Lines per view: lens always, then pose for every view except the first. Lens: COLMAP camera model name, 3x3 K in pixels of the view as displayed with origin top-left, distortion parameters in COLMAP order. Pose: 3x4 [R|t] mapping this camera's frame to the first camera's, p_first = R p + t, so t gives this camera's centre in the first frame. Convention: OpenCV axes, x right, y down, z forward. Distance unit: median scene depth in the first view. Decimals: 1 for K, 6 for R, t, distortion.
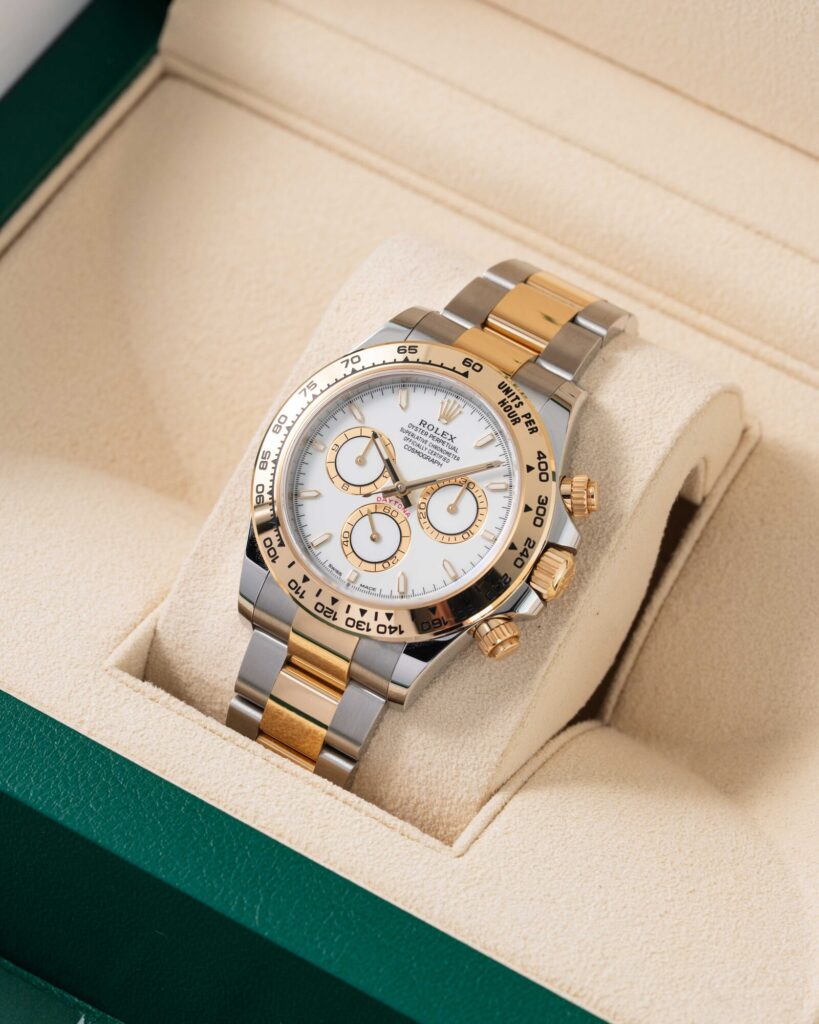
lens RADIAL K [[5340.0, 0, 409.5], [0, 5340.0, 512.0], [0, 0, 1]] dist [0.125258, -9.356245]
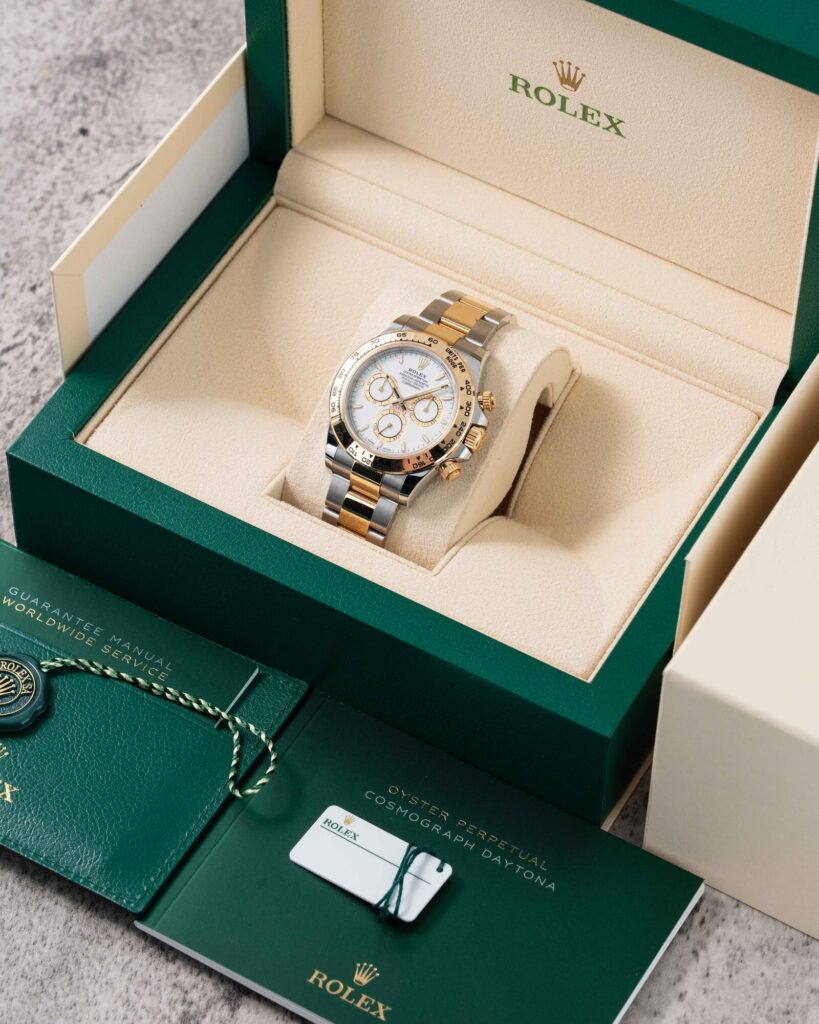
lens RADIAL K [[5340.0, 0, 409.5], [0, 5340.0, 512.0], [0, 0, 1]] dist [0.125258, -9.356245]
pose [[0.999013, -0.041465, -0.015940, 0.032602], [0.041195, 0.999008, -0.016904, 0.072886], [0.016625, 0.016230, 0.999730, -1.062412]]
